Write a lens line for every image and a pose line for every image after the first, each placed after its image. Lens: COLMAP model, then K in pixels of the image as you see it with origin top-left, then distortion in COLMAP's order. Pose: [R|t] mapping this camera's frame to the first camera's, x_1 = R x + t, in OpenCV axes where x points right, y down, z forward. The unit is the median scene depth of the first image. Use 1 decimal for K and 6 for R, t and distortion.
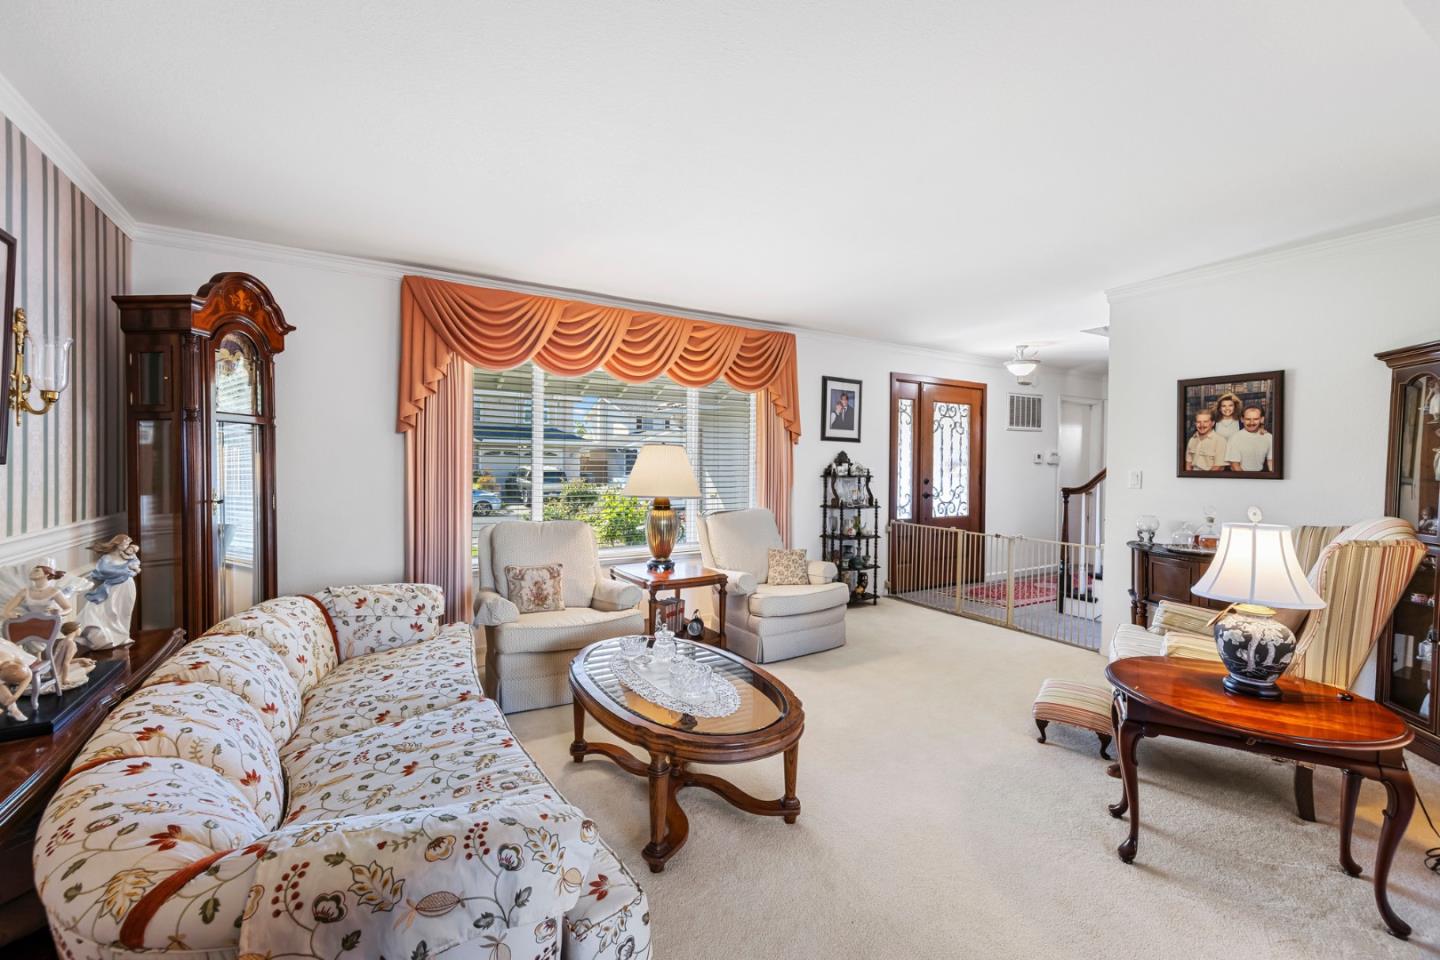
lens RADIAL K [[621.8, 0, 725.8], [0, 621.8, 467.2], [0, 0, 1]] dist [0.005277, -0.000061]
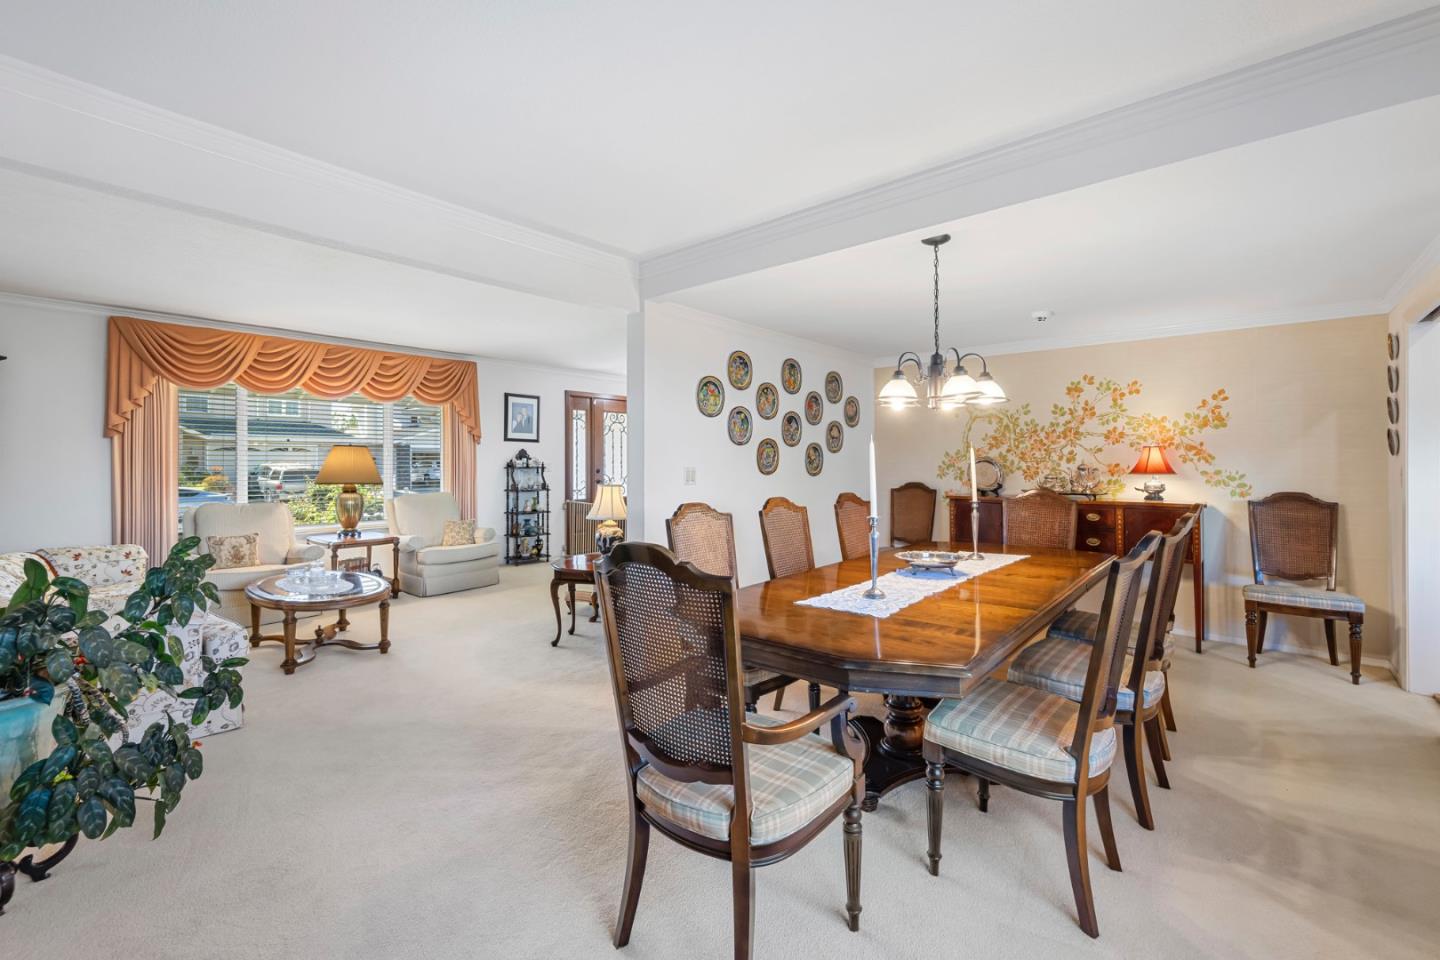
lens RADIAL K [[621.8, 0, 730.3], [0, 621.8, 459.8], [0, 0, 1]] dist [0.005277, -0.000061]
pose [[0.950150, -0.008838, 0.311668, 0.267777], [0.009700, 0.999952, -0.001215, 0.004547], [-0.311642, 0.004178, 0.950190, -0.566242]]
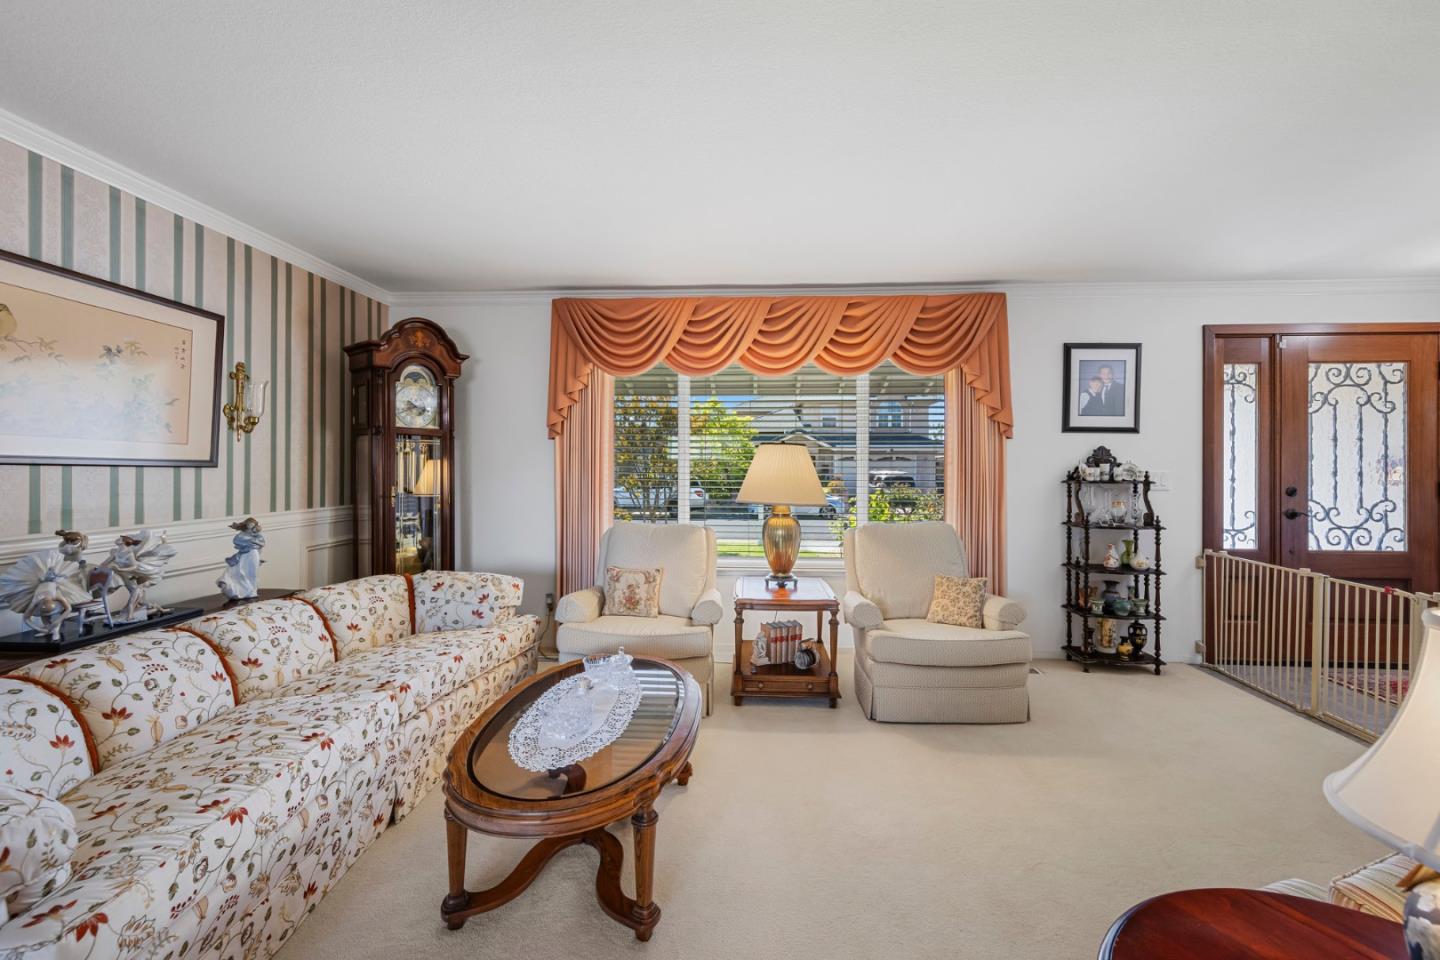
lens RADIAL K [[621.8, 0, 705.4], [0, 621.8, 466.2], [0, 0, 1]] dist [0.005277, -0.000061]
pose [[0.812488, -0.006928, -0.582937, 0.321782], [0.001246, 0.999948, -0.010147, 0.004198], [0.582977, 0.007518, 0.812454, 0.226419]]
